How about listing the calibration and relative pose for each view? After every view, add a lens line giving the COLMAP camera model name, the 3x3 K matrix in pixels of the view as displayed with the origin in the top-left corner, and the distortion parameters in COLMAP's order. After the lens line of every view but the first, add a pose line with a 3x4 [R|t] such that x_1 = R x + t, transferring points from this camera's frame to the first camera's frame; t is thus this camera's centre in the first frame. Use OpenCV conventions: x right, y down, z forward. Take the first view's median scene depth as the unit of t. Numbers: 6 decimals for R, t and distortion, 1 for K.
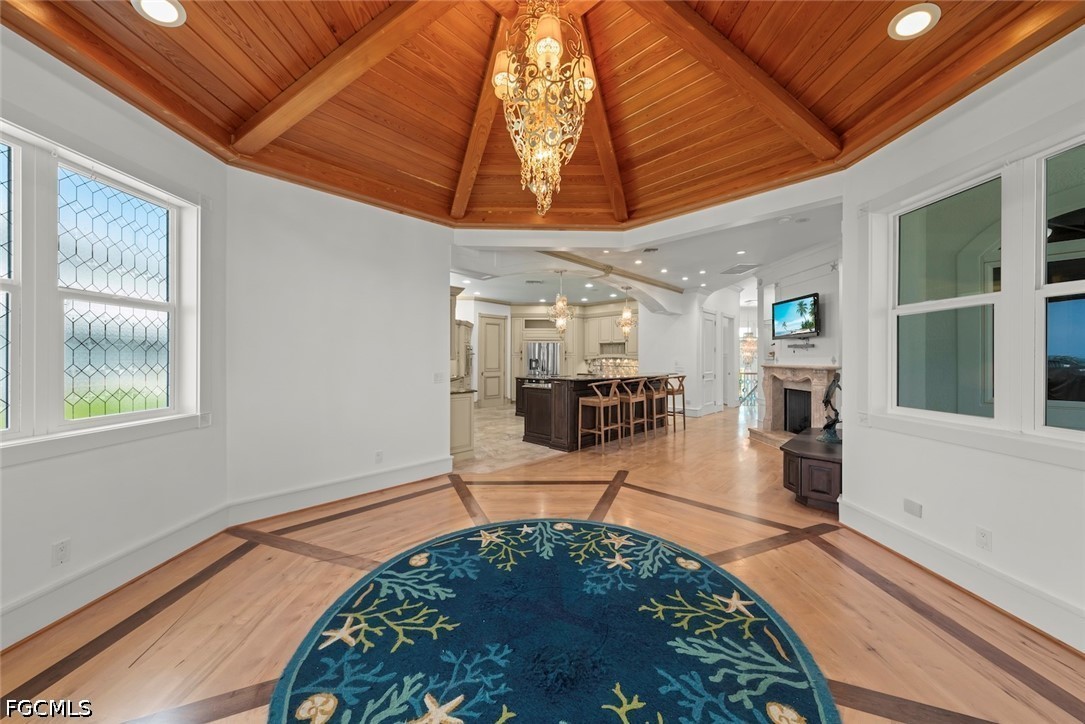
lens RADIAL K [[387.2, 0, 545.0], [0, 387.2, 360.0], [0, 0, 1]] dist [0.000203, 0.000012]
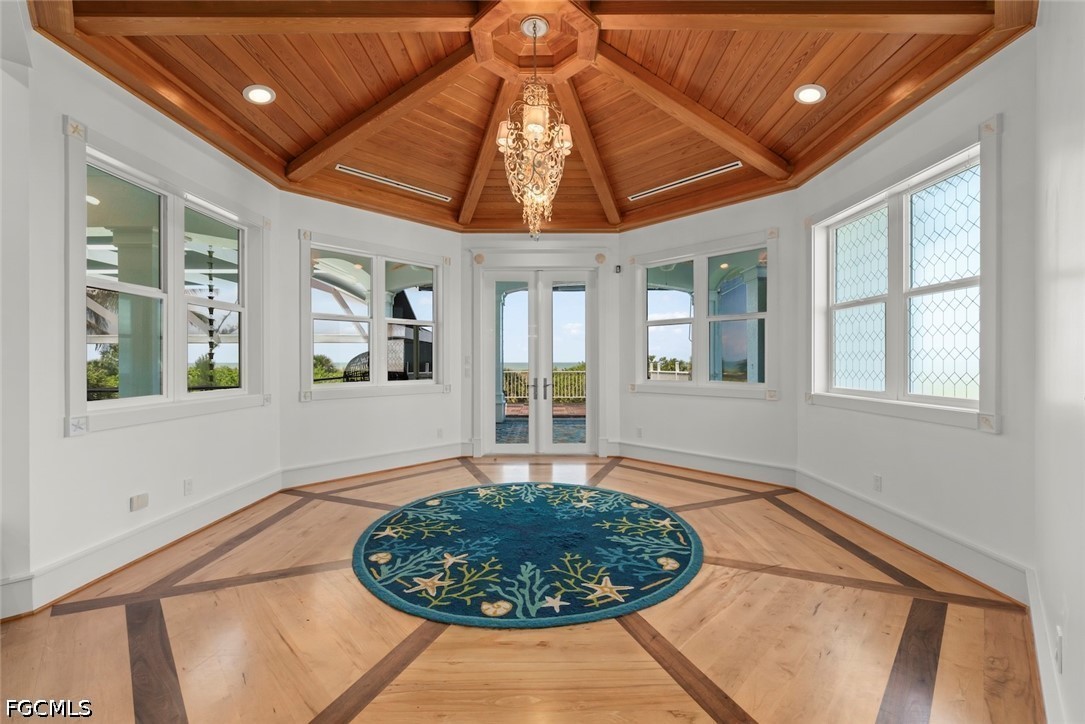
lens RADIAL K [[460.7, 0, 545.0], [0, 460.7, 361.7], [0, 0, 1]] dist [-0.000050, -0.000010]
pose [[-0.999819, -0.000383, 0.019039, -0.054164], [-0.000267, 0.999981, 0.006080, 0.034106], [-0.019041, 0.006074, -0.999800, 2.041104]]
